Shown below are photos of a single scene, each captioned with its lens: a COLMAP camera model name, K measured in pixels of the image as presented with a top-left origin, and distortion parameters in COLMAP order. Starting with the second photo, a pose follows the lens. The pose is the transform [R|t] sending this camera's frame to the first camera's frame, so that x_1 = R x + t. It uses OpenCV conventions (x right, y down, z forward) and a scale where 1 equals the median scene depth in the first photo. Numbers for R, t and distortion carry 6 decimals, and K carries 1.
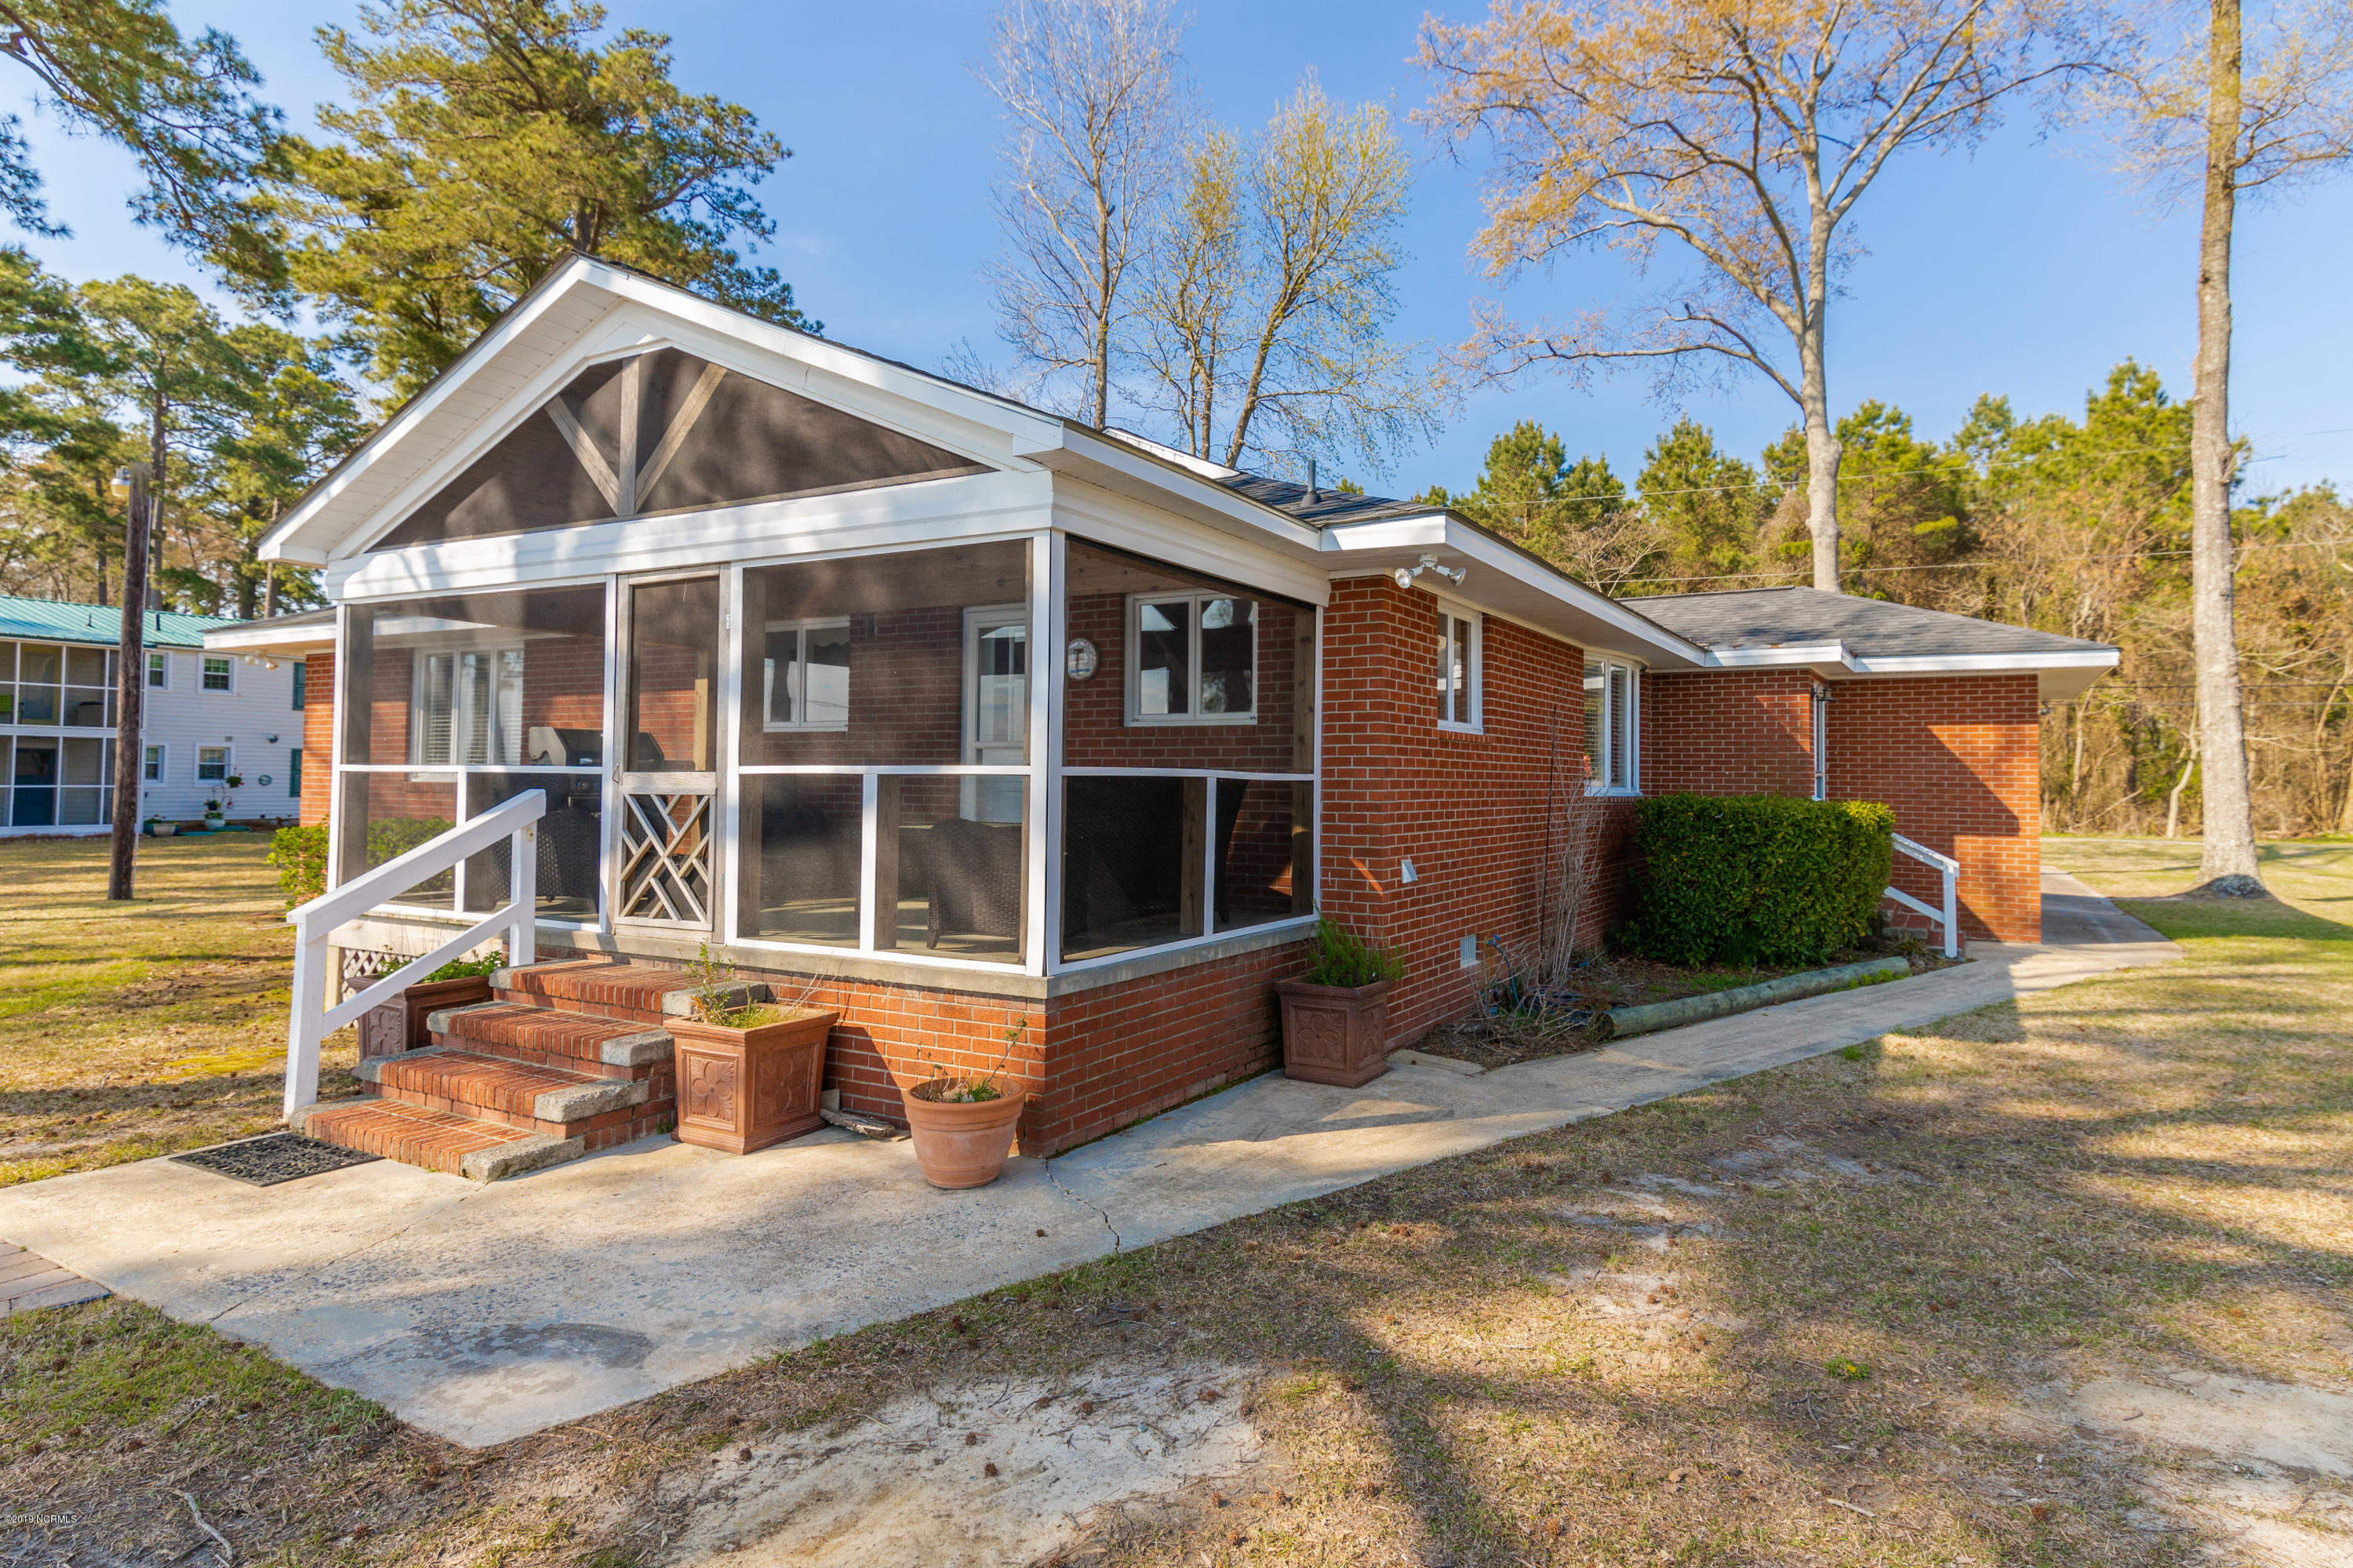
lens RADIAL K [[1198.8, 0, 1178.4], [0, 1198.8, 768.7], [0, 0, 1]] dist [0.032160, -0.000213]
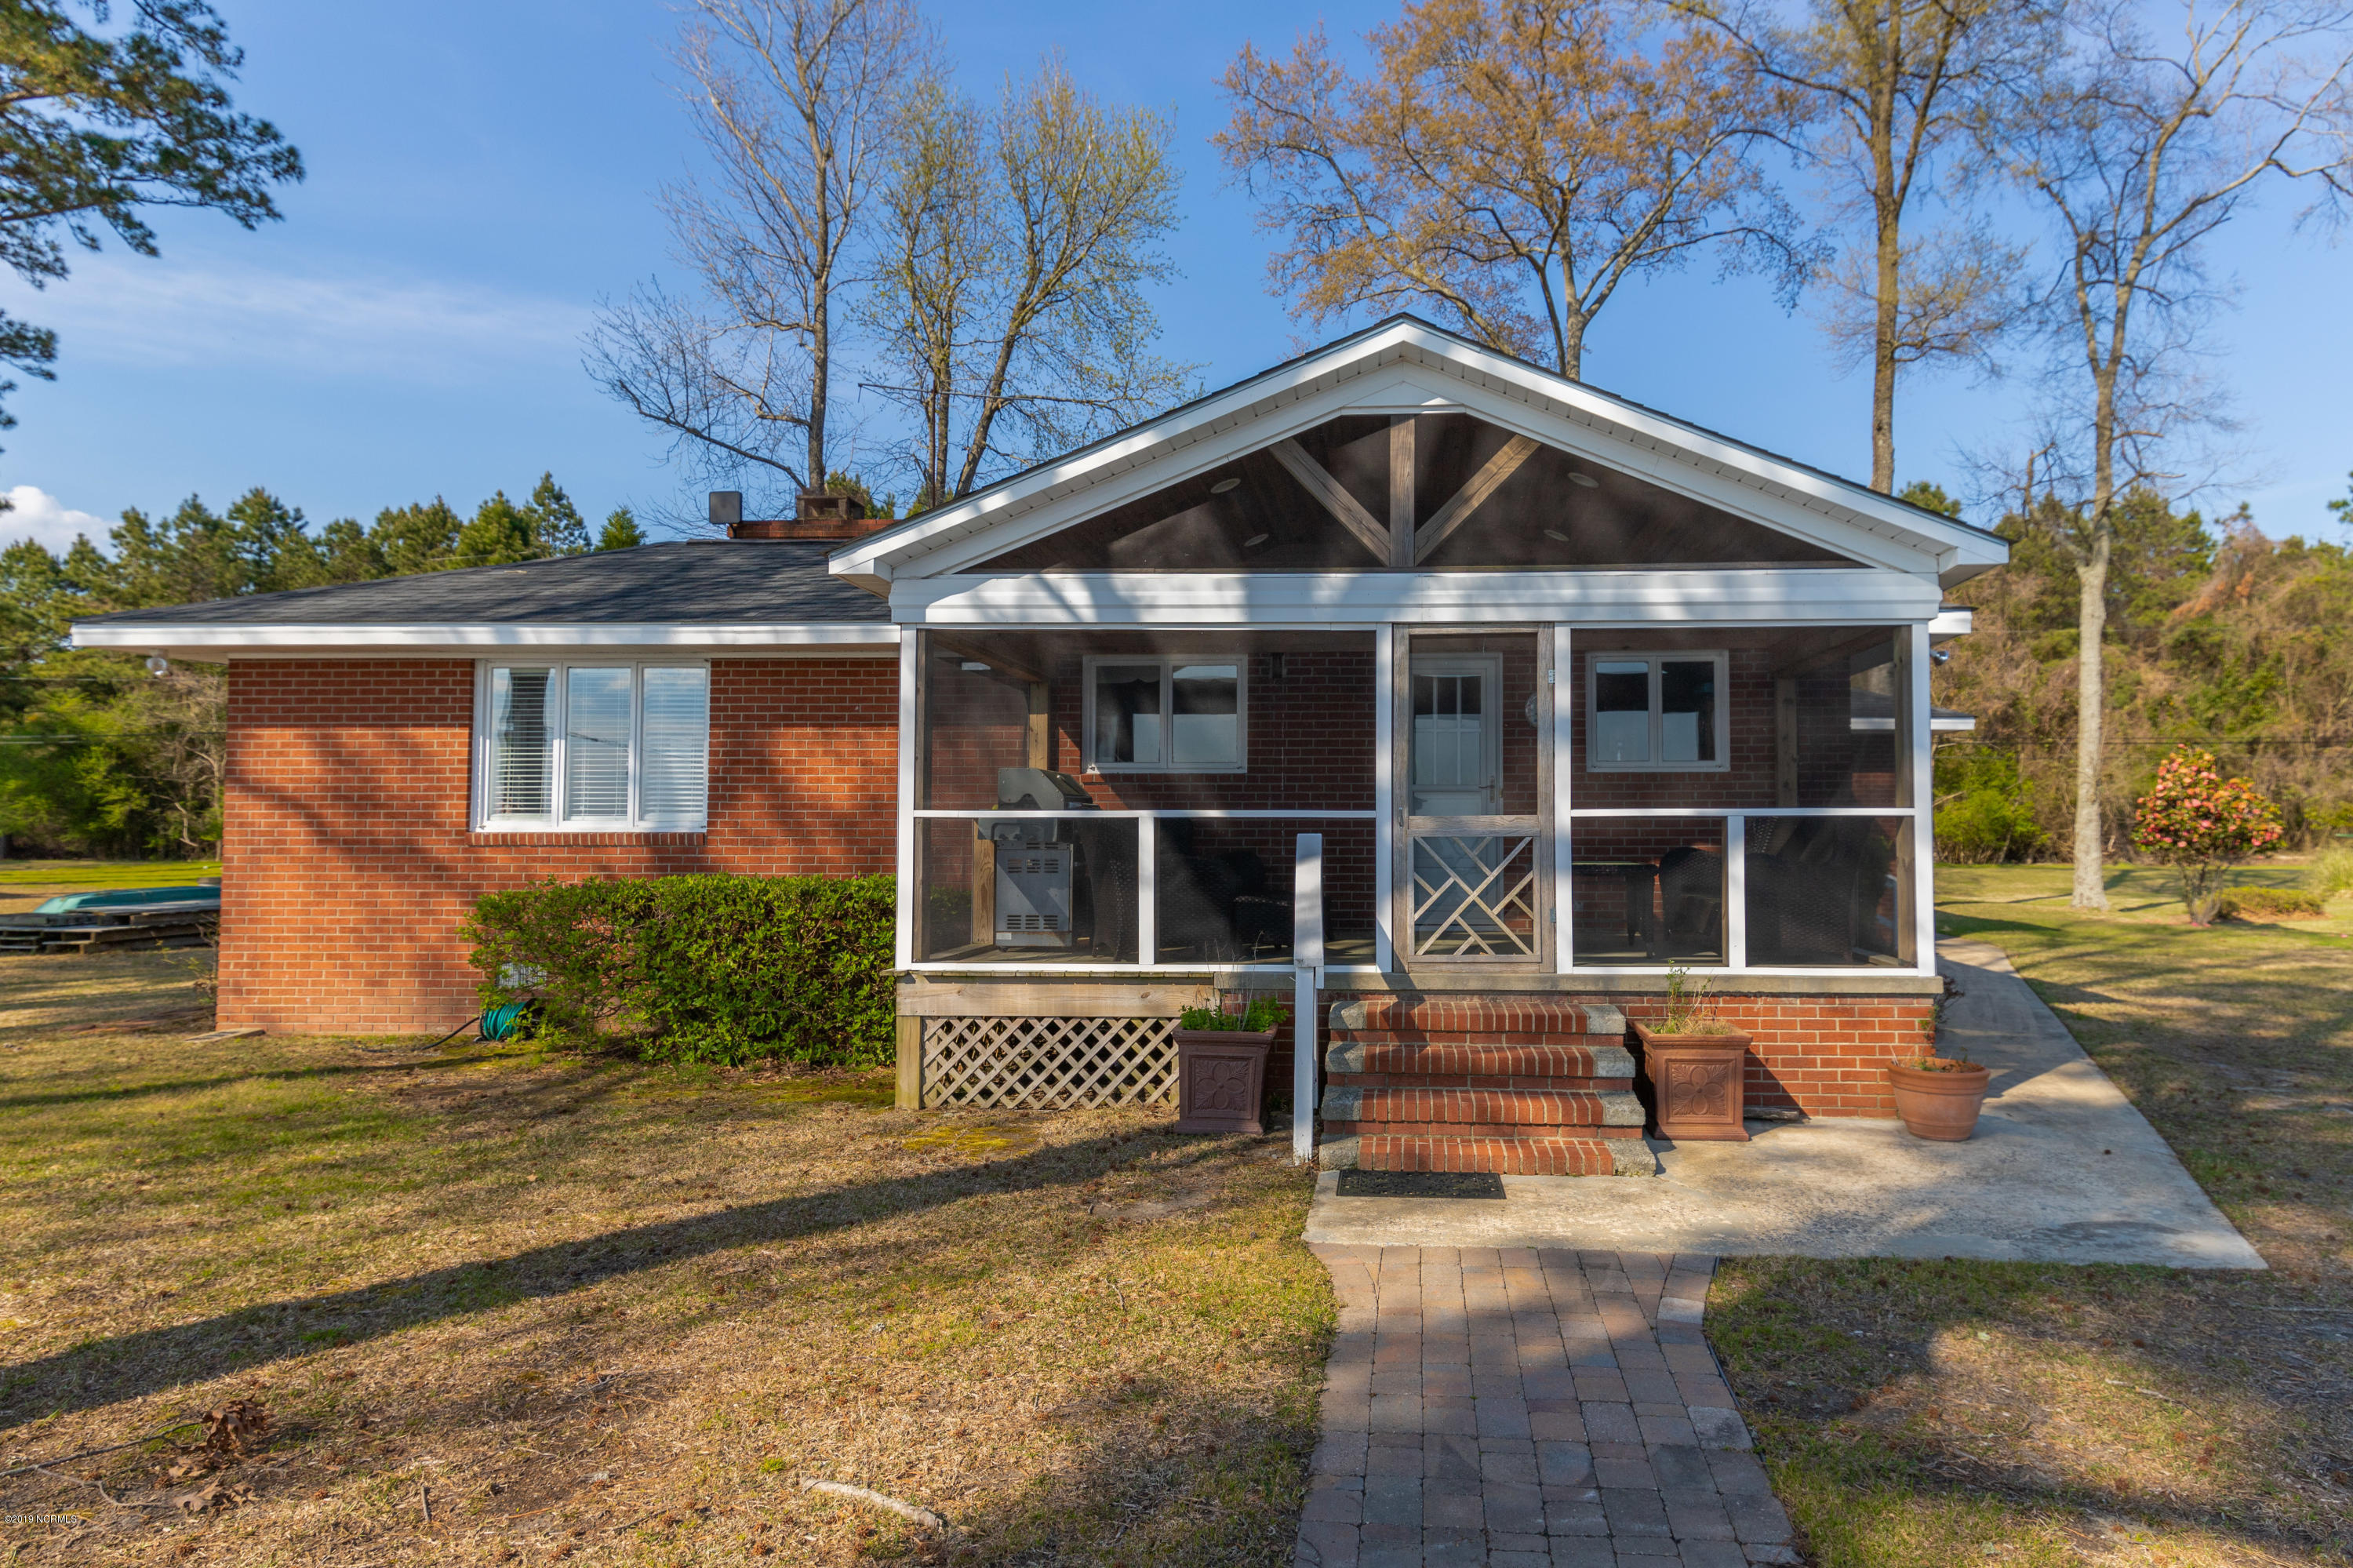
lens RADIAL K [[1345.4, 0, 1186.7], [0, 1345.4, 770.1], [0, 0, 1]] dist [0.031458, -0.000440]
pose [[0.898659, 0.001574, 0.438645, -1.143098], [0.004754, 0.999900, -0.013326, -0.021571], [-0.438622, 0.014060, 0.898562, 0.049030]]
